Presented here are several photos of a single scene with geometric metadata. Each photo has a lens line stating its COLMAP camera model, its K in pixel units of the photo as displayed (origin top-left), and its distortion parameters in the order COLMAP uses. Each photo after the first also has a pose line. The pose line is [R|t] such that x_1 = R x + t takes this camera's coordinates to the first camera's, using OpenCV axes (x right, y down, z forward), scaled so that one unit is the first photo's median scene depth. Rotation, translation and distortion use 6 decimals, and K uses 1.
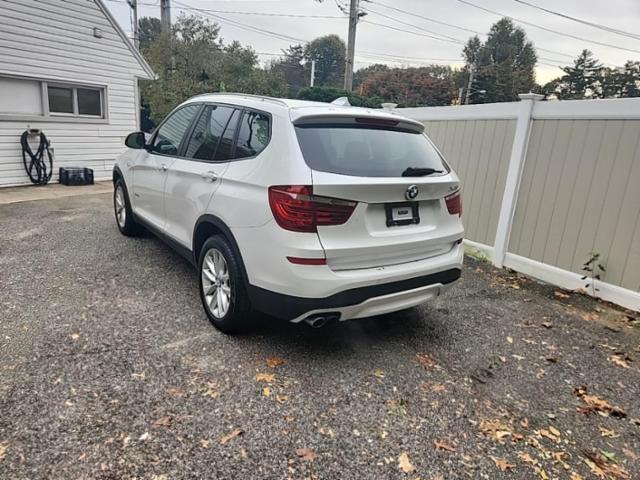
lens RADIAL K [[434.2, 0, 320.0], [0, 434.2, 240.0], [0, 0, 1]] dist [0.070336, -0.055848]
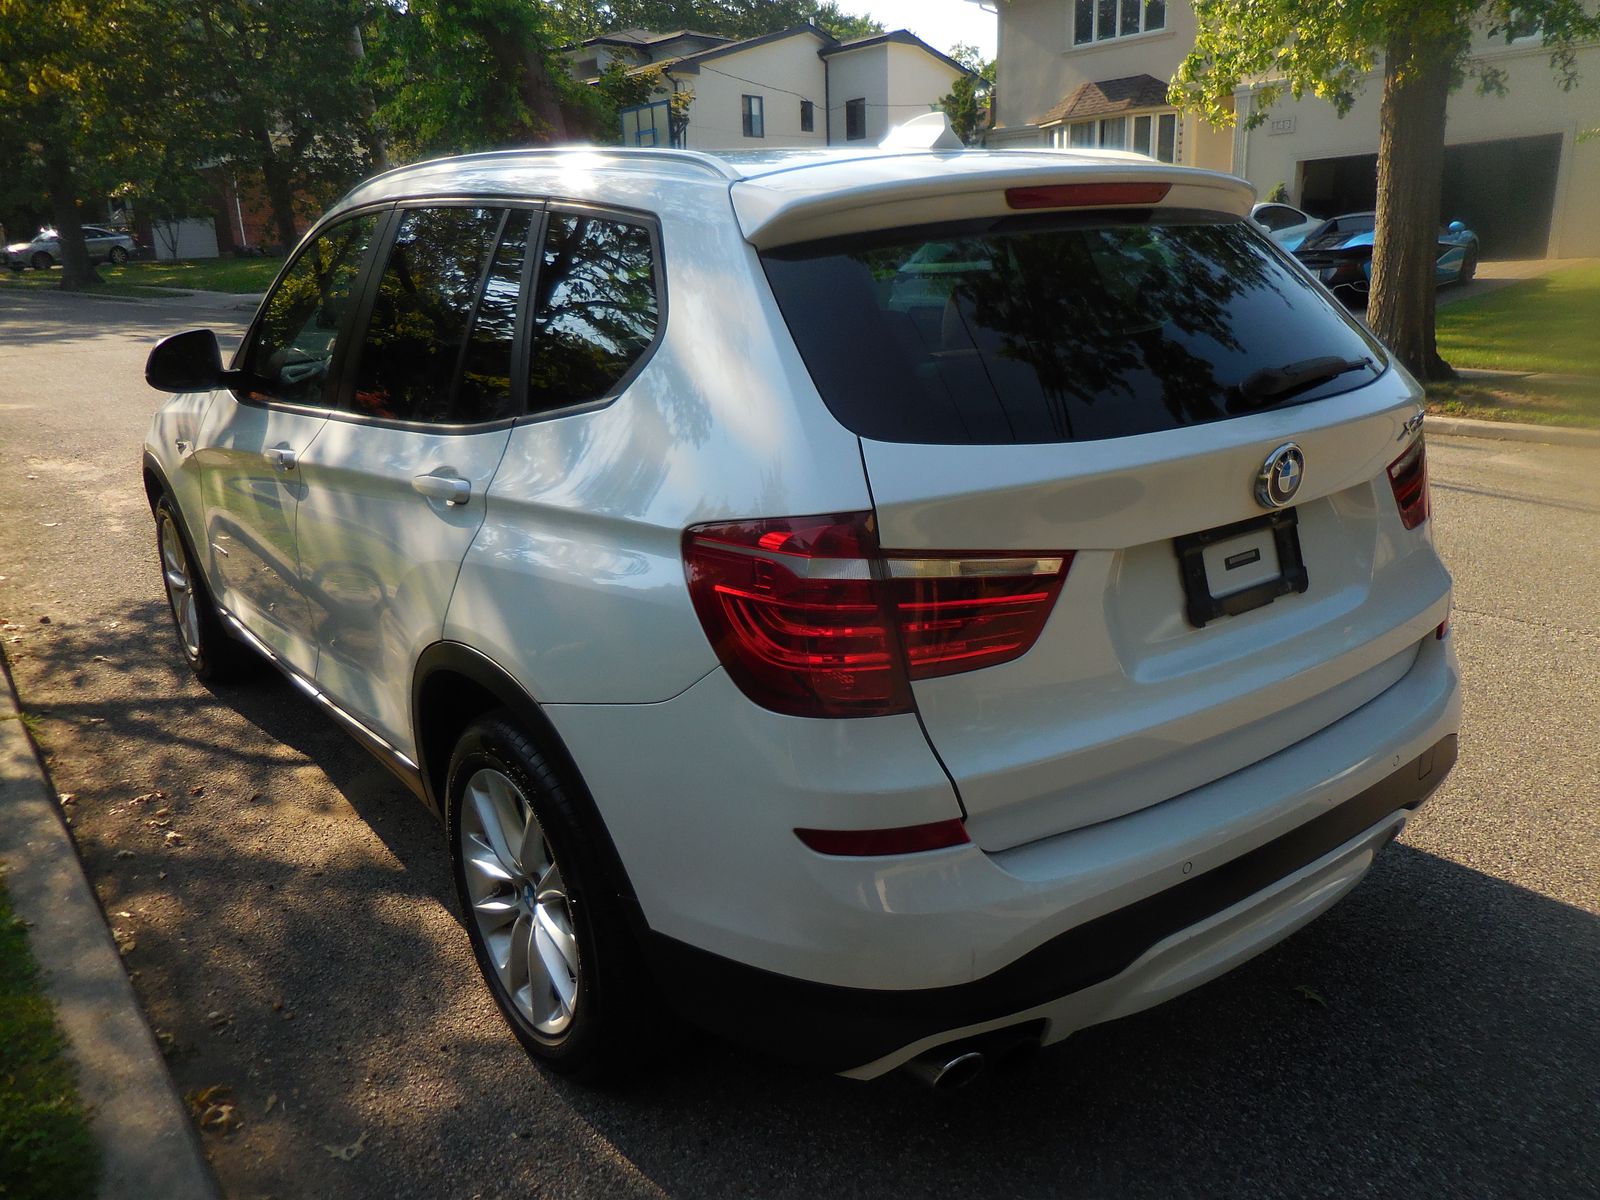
lens RADIAL K [[1197.6, 0, 800.0], [0, 1197.6, 600.0], [0, 0, 1]] dist [-0.002842, 0.001999]
pose [[0.993612, -0.110948, -0.020624, -0.039995], [0.111781, 0.992714, 0.044985, -0.091860], [0.015483, -0.047003, 0.998775, 0.310111]]
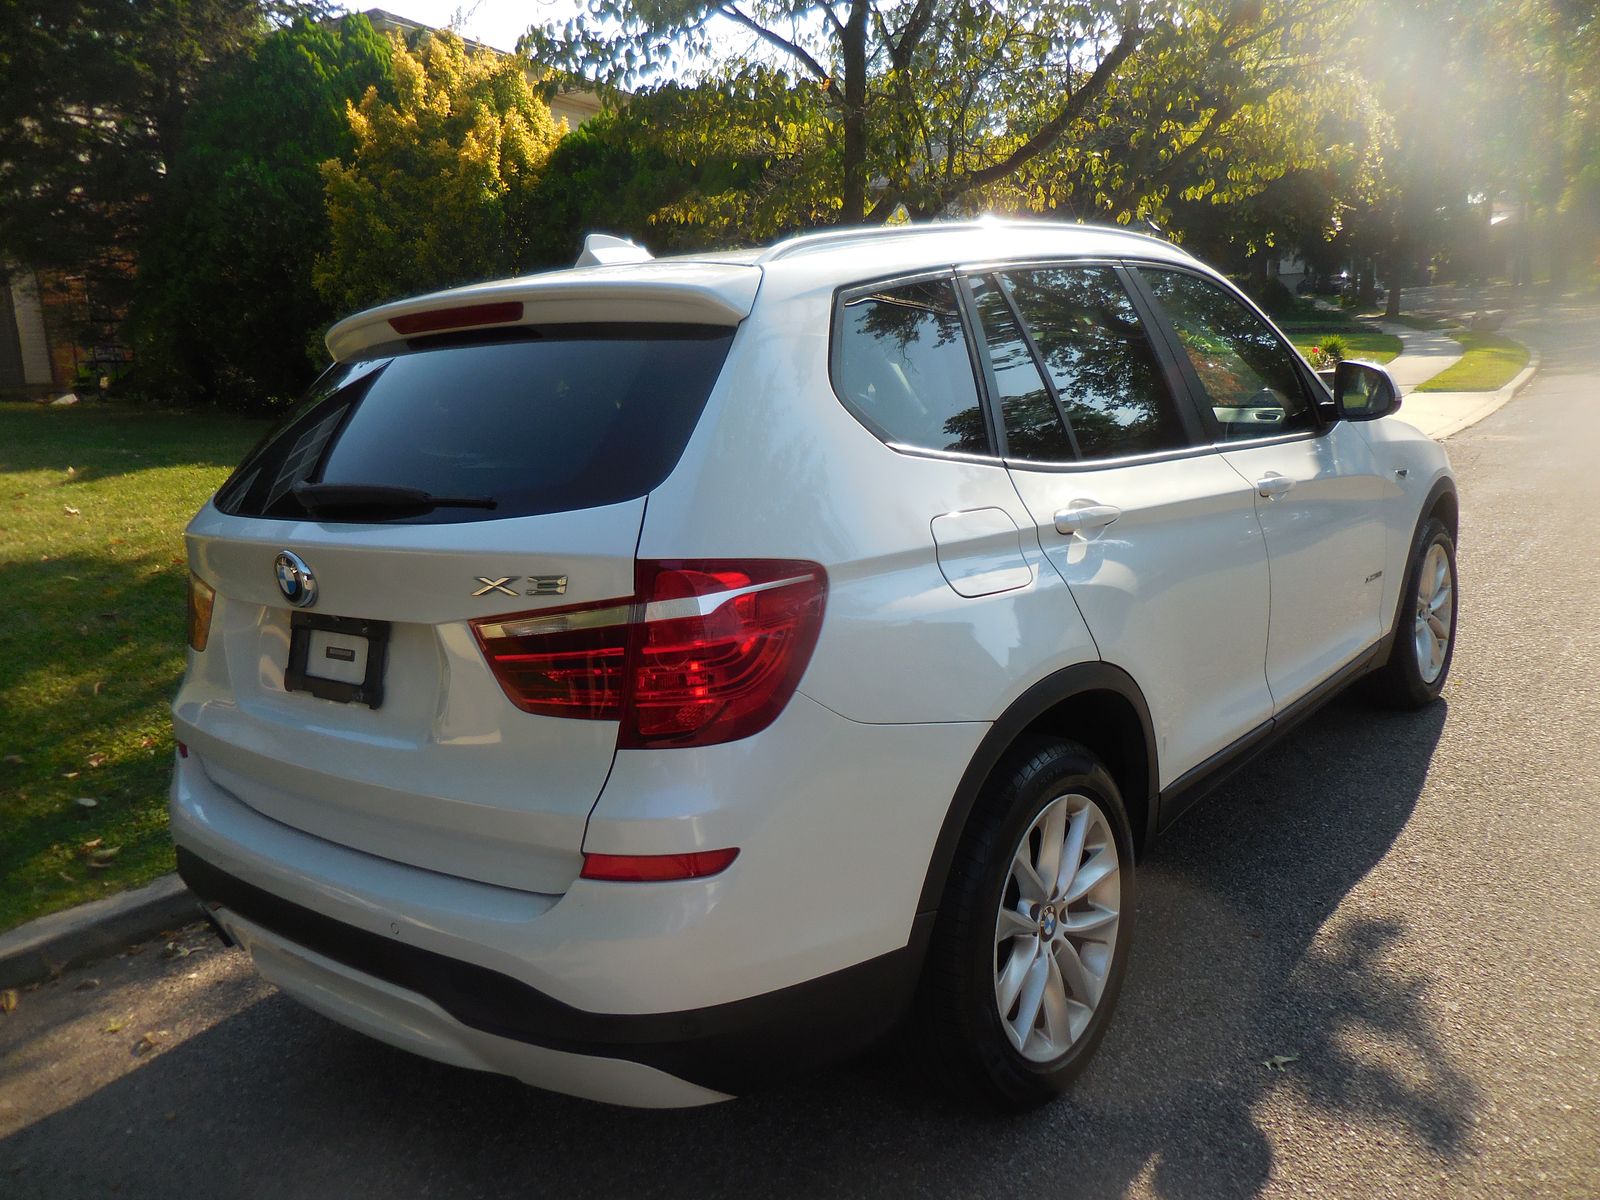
lens RADIAL K [[1197.6, 0, 800.0], [0, 1197.6, 600.0], [0, 0, 1]] dist [-0.002842, 0.001999]
pose [[0.262691, 0.097383, -0.959953, 0.902485], [-0.153358, 0.986461, 0.058105, -0.169287], [0.952615, 0.131952, 0.274069, 1.001321]]
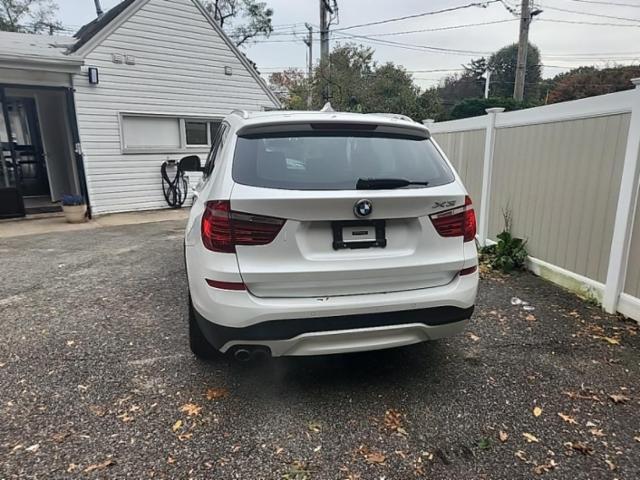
lens RADIAL K [[447.0, 0, 322.6], [0, 447.0, 246.8], [0, 0, 1]] dist [0.070798, -0.058459]
pose [[0.927018, 0.025495, -0.374148, 0.417446], [-0.040554, 0.998651, -0.032430, -0.006201], [0.372816, 0.045237, 0.926802, 0.178916]]
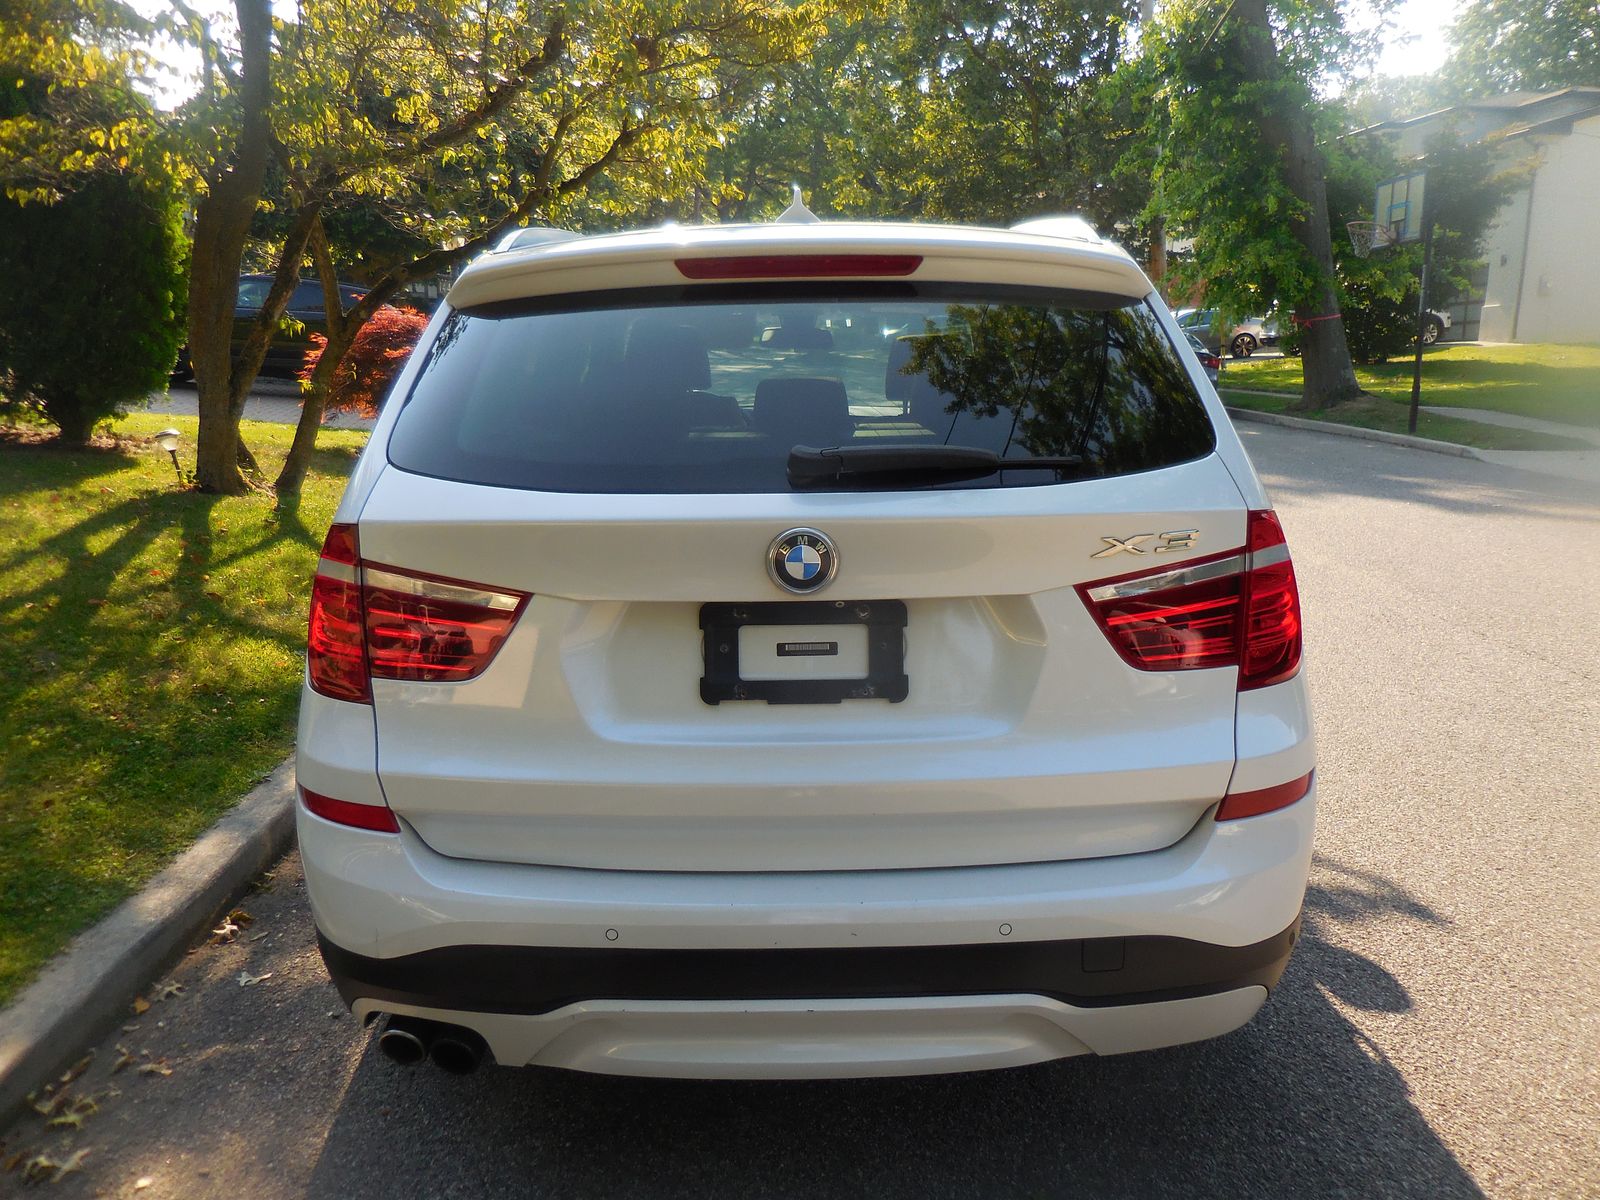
lens RADIAL K [[1209.7, 0, 800.0], [0, 1209.7, 600.0], [0, 0, 1]] dist [0.000631, 0.037102]
pose [[0.803970, 0.042051, -0.593182, 0.525479], [-0.075547, 0.996637, -0.031740, -0.063601], [0.589852, 0.070331, 0.804443, 0.465102]]
